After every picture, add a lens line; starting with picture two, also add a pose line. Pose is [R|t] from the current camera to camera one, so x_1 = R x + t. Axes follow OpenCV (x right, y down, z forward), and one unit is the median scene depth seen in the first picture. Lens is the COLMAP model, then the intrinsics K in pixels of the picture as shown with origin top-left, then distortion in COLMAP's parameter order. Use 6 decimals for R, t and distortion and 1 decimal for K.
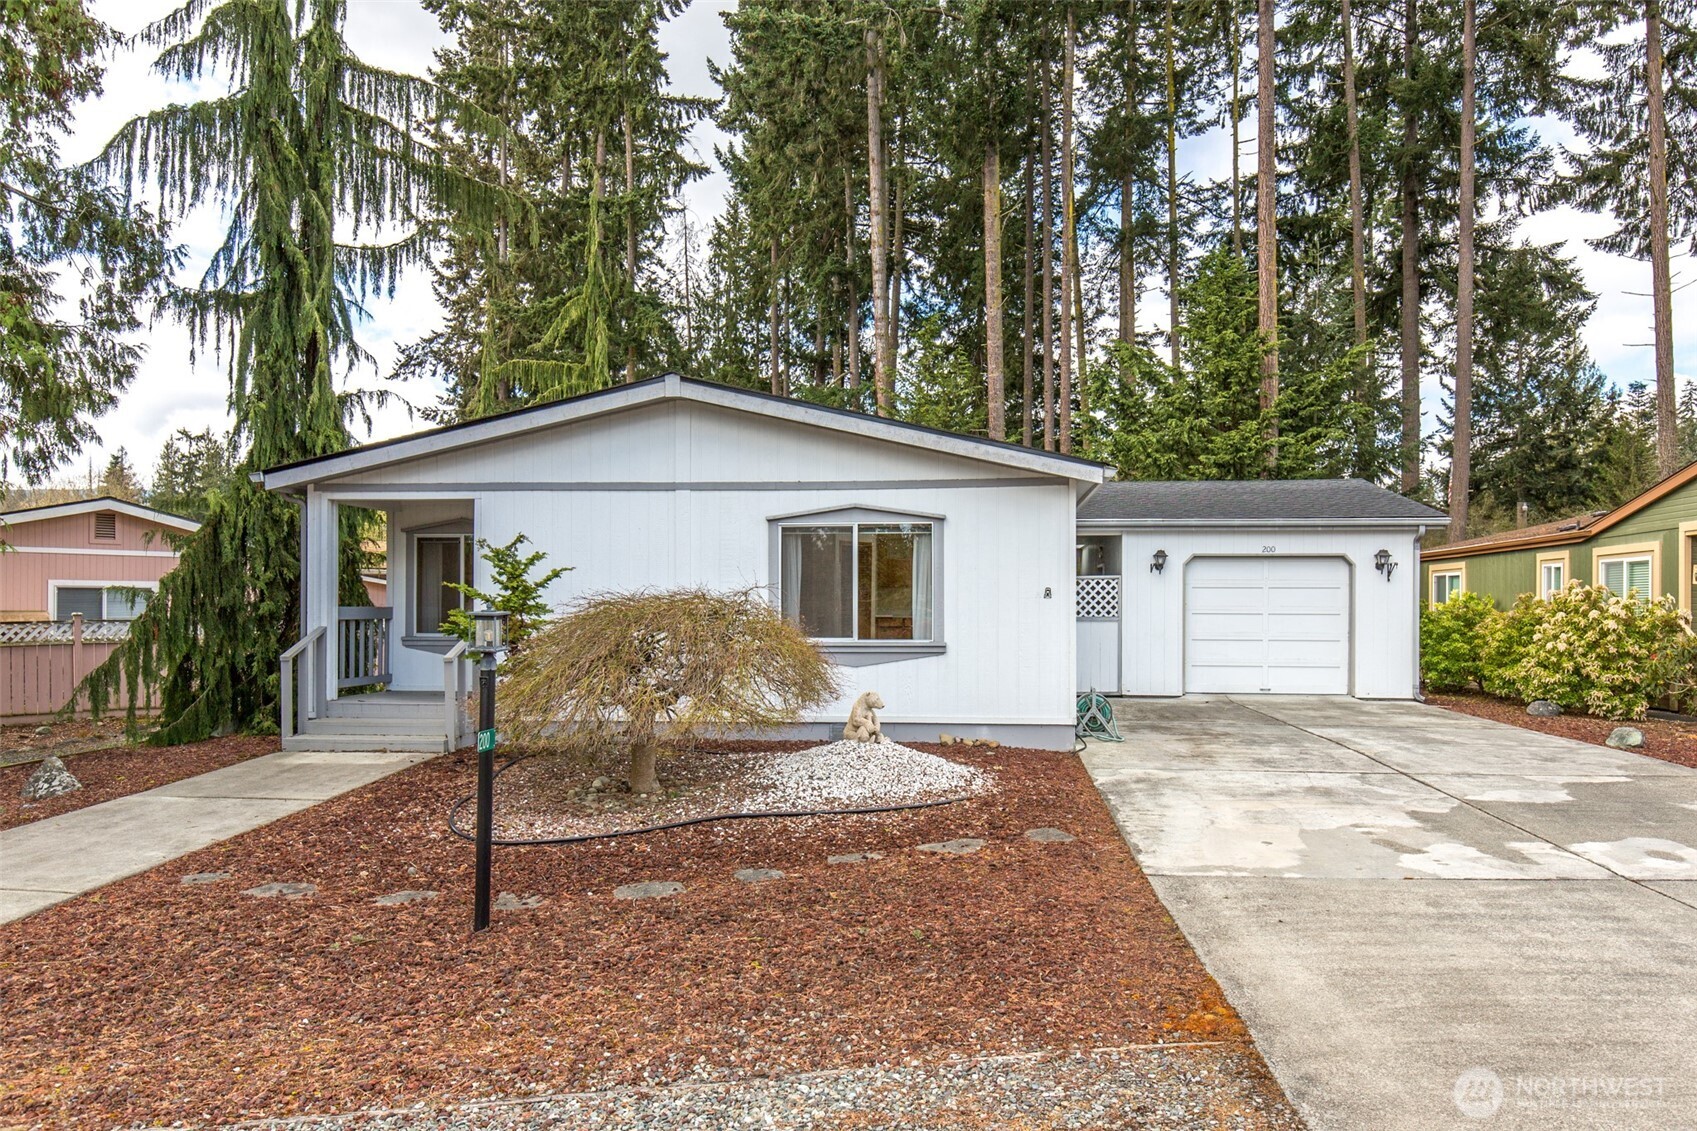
lens RADIAL K [[1195.8, 0, 843.9], [0, 1195.8, 579.7], [0, 0, 1]] dist [0.015460, -0.022108]
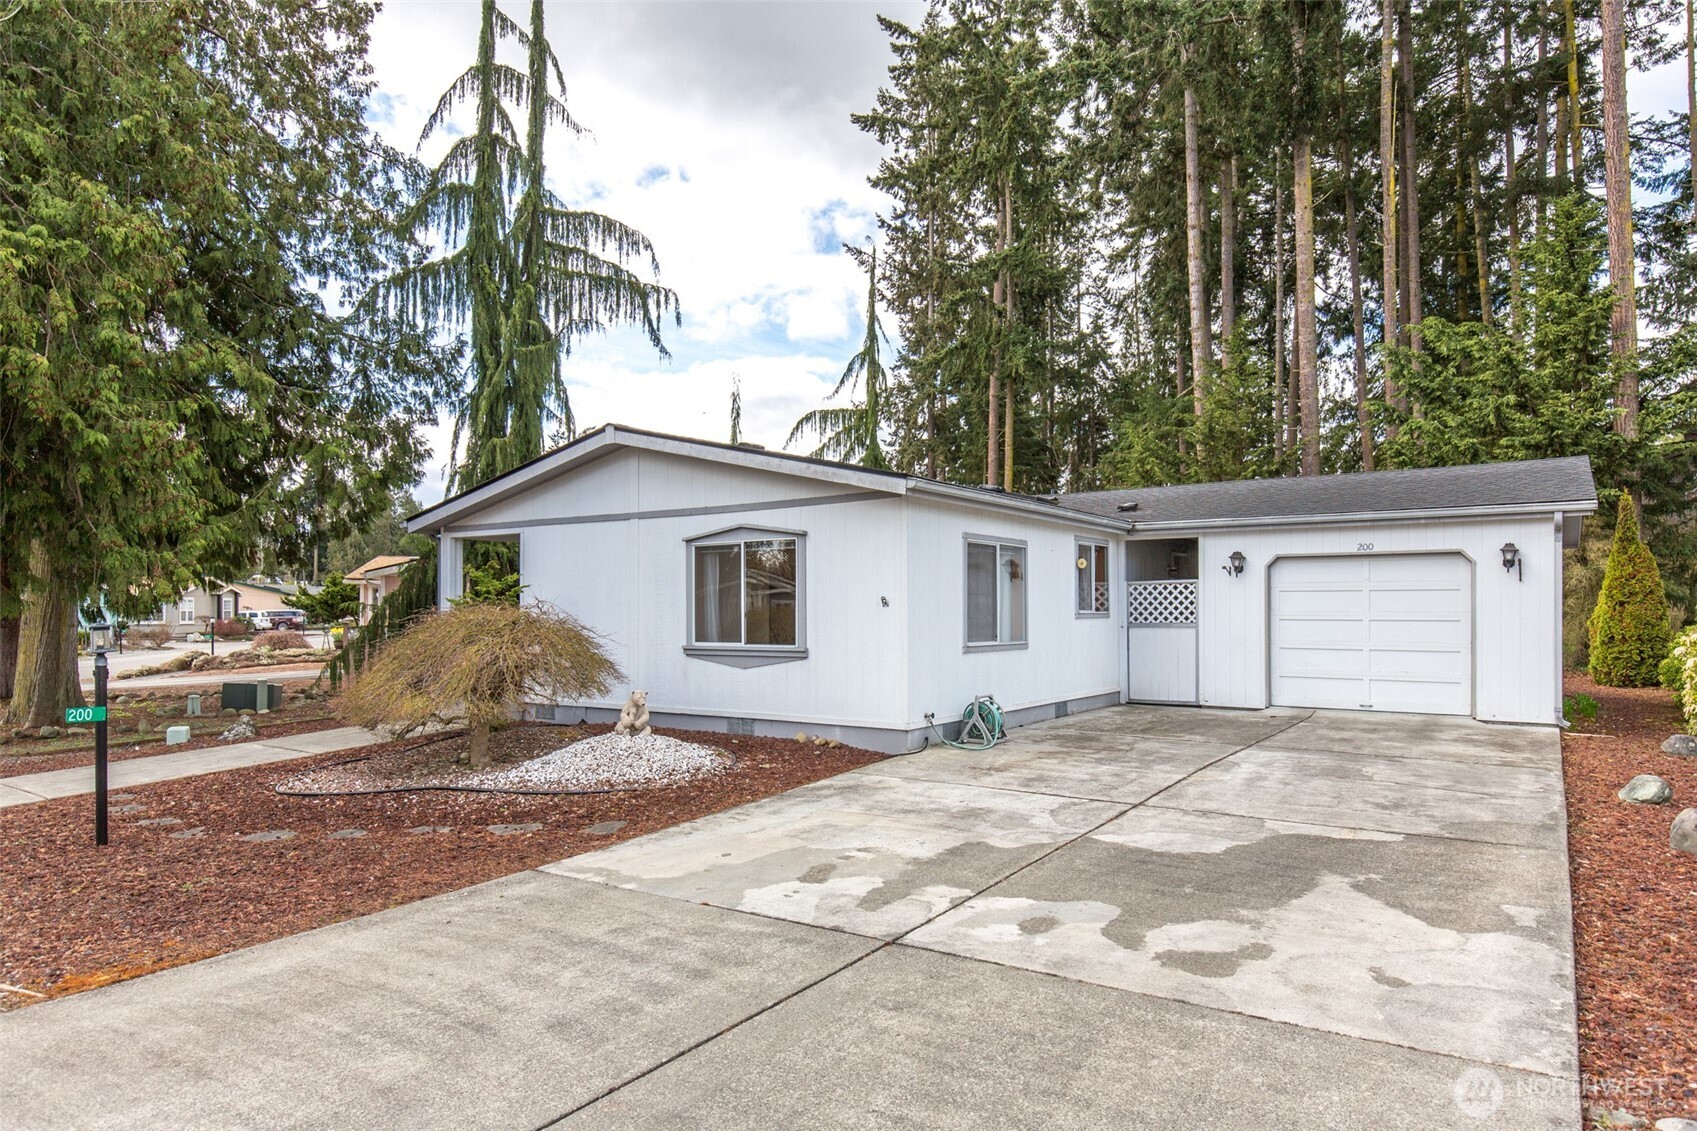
lens RADIAL K [[1044.8, 0, 852.5], [0, 1044.8, 573.3], [0, 0, 1]] dist [0.004182, -0.012441]
pose [[0.861096, -0.021312, -0.507995, 0.426009], [0.015930, 0.999761, -0.014941, -0.000327], [0.508192, 0.004773, 0.861231, 0.145834]]
